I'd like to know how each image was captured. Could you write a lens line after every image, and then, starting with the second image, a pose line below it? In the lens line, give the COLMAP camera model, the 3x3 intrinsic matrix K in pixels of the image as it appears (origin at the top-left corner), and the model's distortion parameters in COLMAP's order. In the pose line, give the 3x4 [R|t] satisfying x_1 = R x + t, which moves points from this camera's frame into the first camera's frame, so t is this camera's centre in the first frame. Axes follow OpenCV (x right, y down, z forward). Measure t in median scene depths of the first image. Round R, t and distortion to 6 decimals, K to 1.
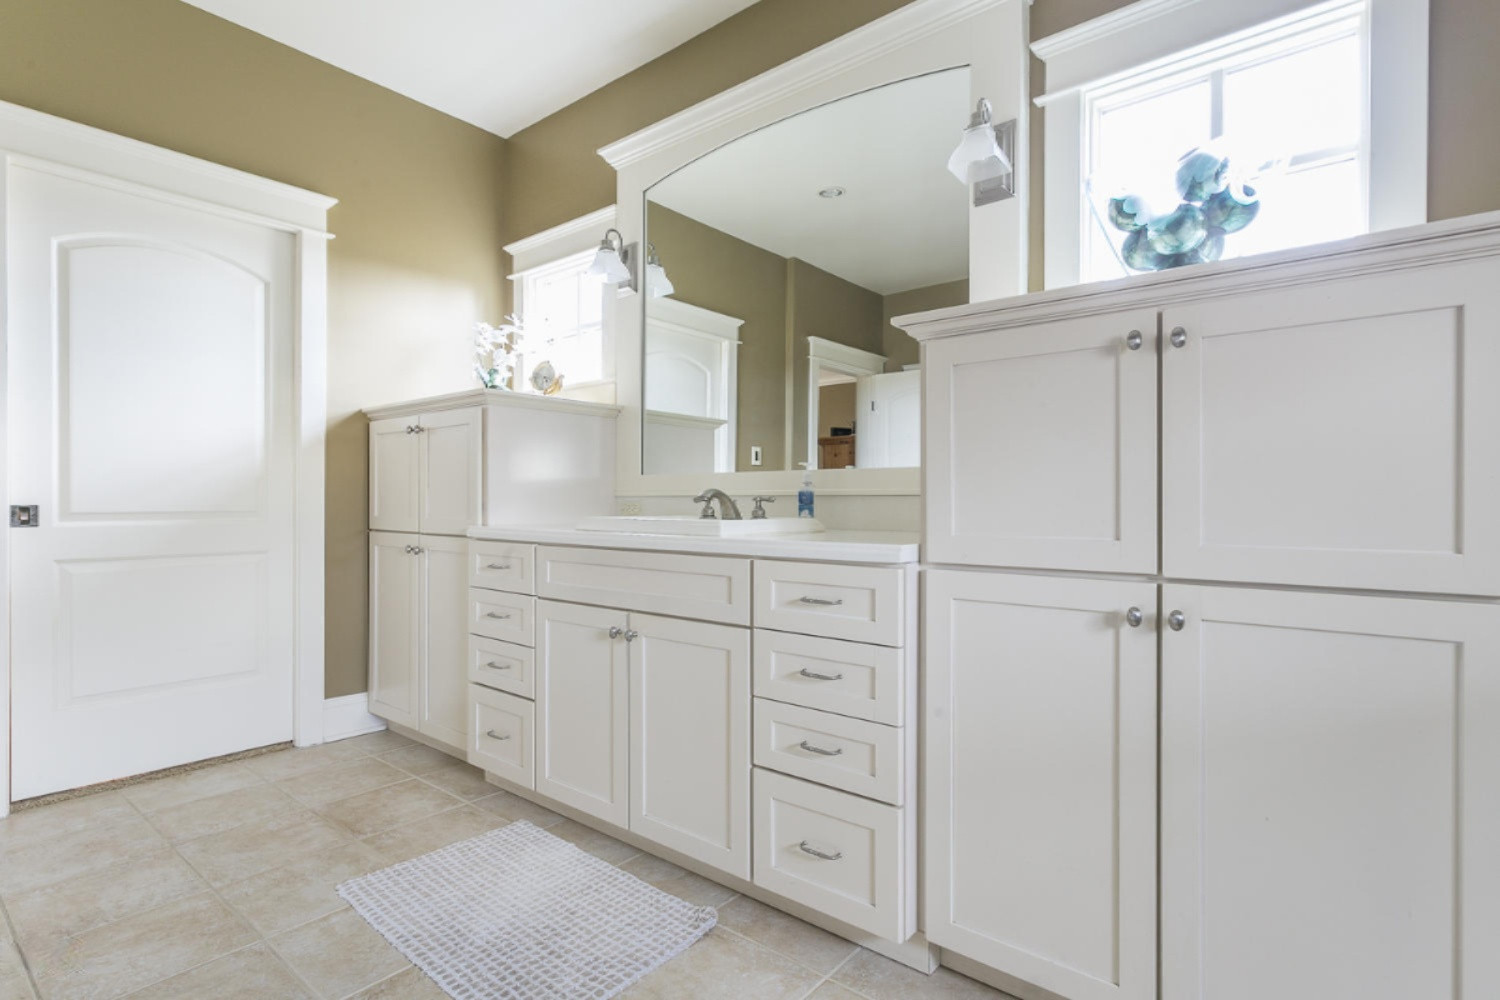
lens RADIAL K [[728.9, 0, 749.8], [0, 728.9, 503.1], [0, 0, 1]] dist [0.003708, -0.002395]
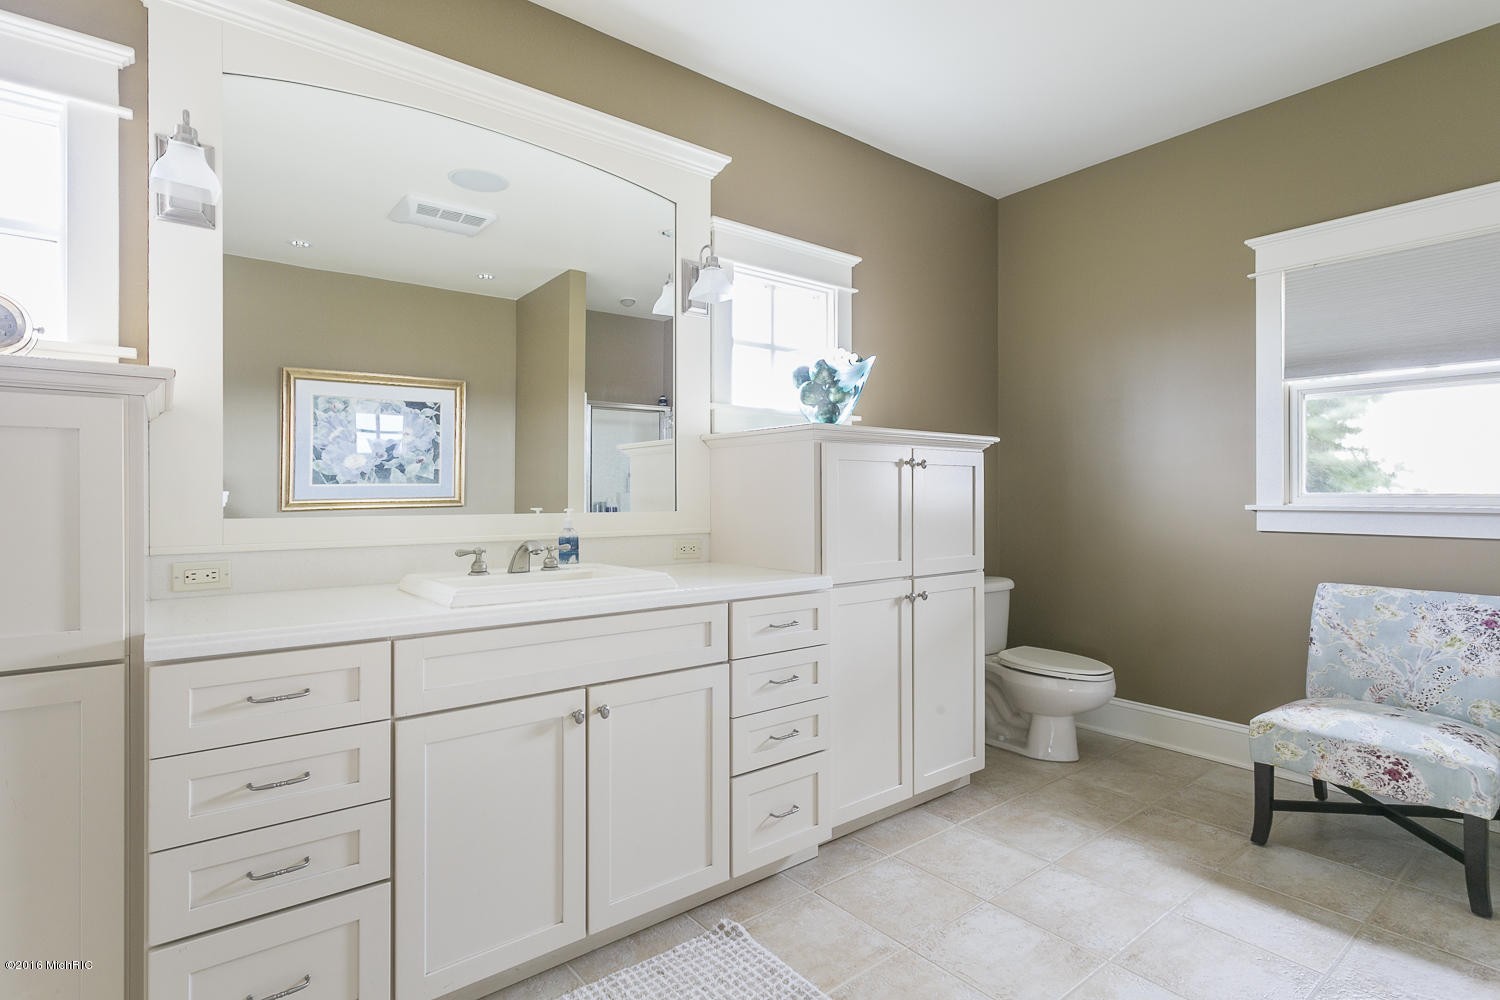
lens RADIAL K [[728.9, 0, 751.2], [0, 728.9, 500.0], [0, 0, 1]] dist [0.003708, -0.002395]
pose [[0.224993, -0.005343, 0.974346, -1.128602], [0.006406, 0.999971, 0.004004, -0.092446], [-0.974339, 0.005341, 0.225021, 0.701515]]
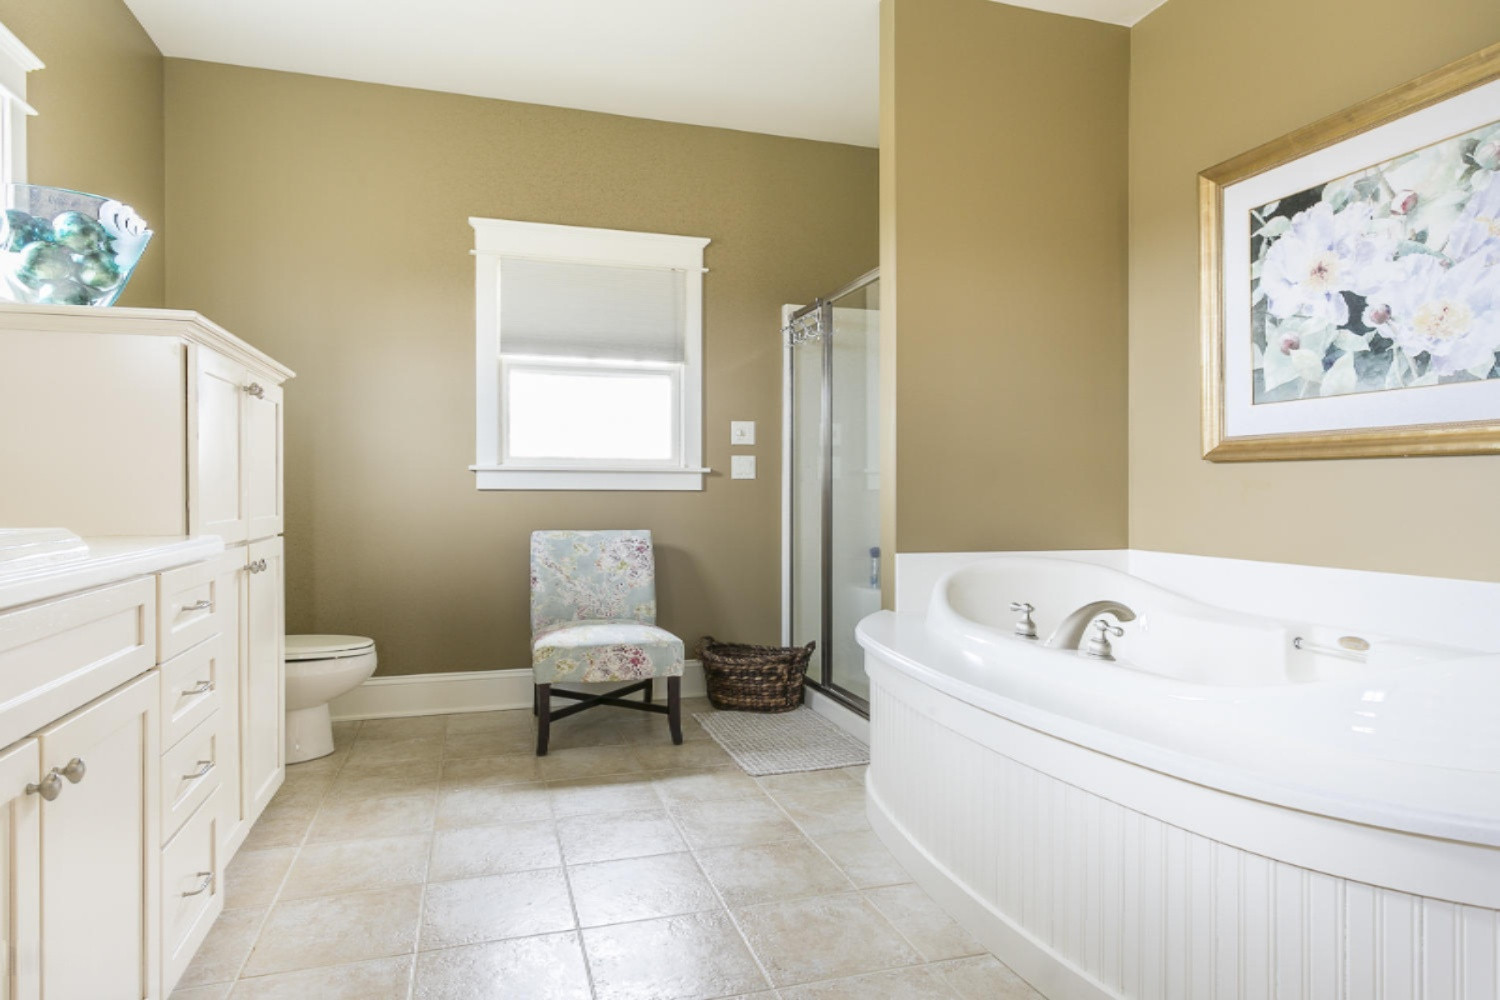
lens RADIAL K [[857.6, 0, 745.7], [0, 857.6, 490.3], [0, 0, 1]] dist [-0.015778, 0.012244]
pose [[-0.824296, -0.005733, 0.566130, -0.977388], [-0.001175, 0.999964, 0.008416, -0.017870], [-0.566158, 0.006273, -0.824273, 1.365767]]
